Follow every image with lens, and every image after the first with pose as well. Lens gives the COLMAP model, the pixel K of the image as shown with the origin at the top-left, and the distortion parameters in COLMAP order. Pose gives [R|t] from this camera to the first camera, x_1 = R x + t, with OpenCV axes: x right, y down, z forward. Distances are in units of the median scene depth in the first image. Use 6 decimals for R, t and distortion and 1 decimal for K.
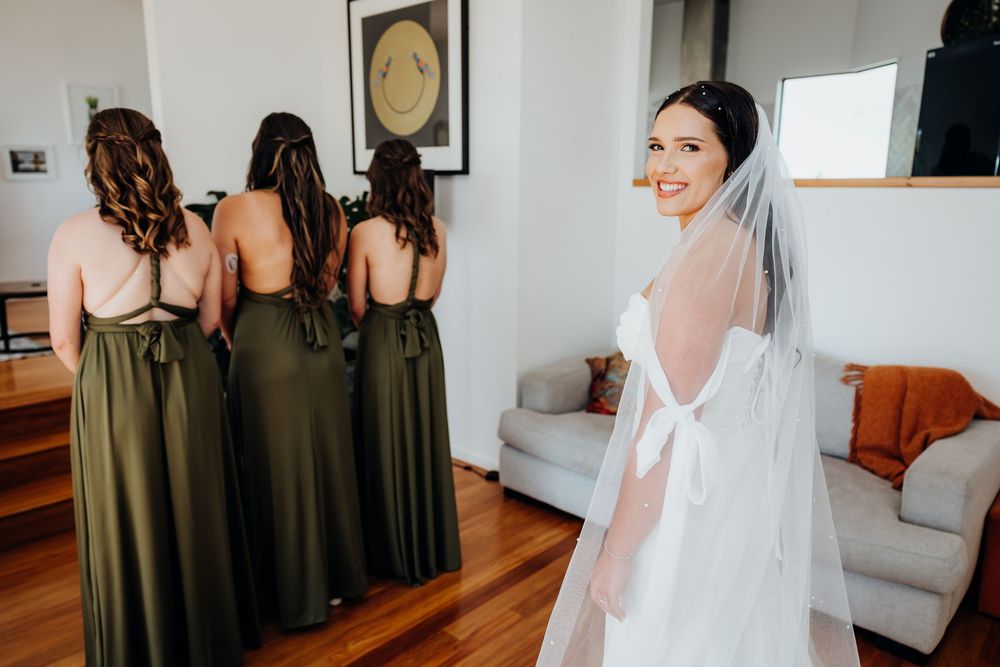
lens RADIAL K [[708.4, 0, 500.0], [0, 708.4, 333.5], [0, 0, 1]] dist [-0.000751, 0.002636]
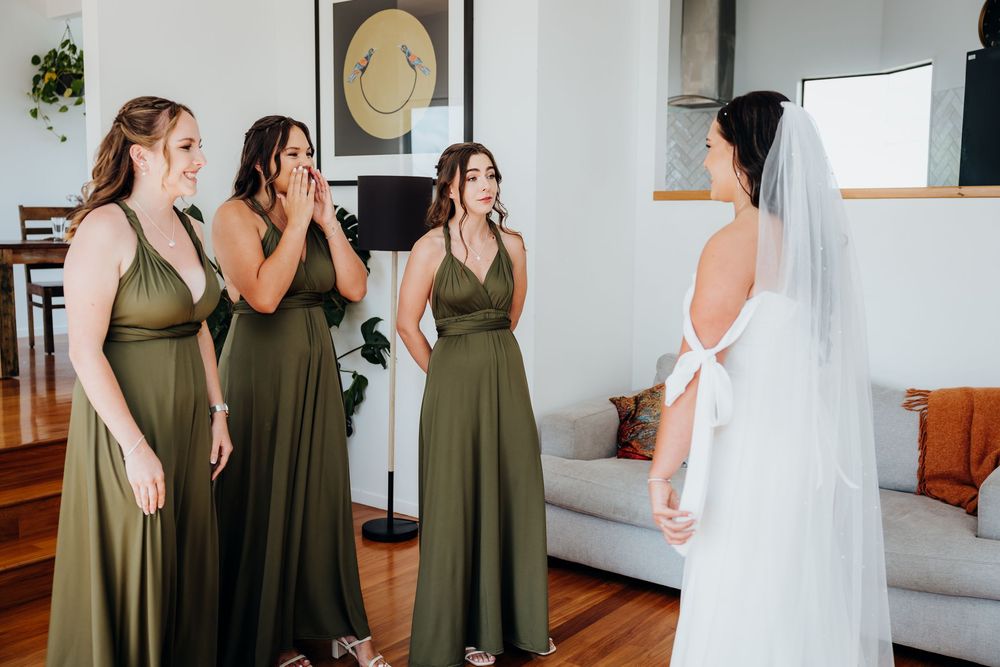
lens RADIAL K [[1024.2, 0, 500.0], [0, 1024.2, 333.5], [0, 0, 1]] dist [-0.002258, 0.013209]
pose [[0.994229, -0.012032, 0.106604, -0.167161], [0.022065, 0.995381, -0.093438, 0.083312], [-0.104988, 0.095251, 0.989901, -0.246968]]
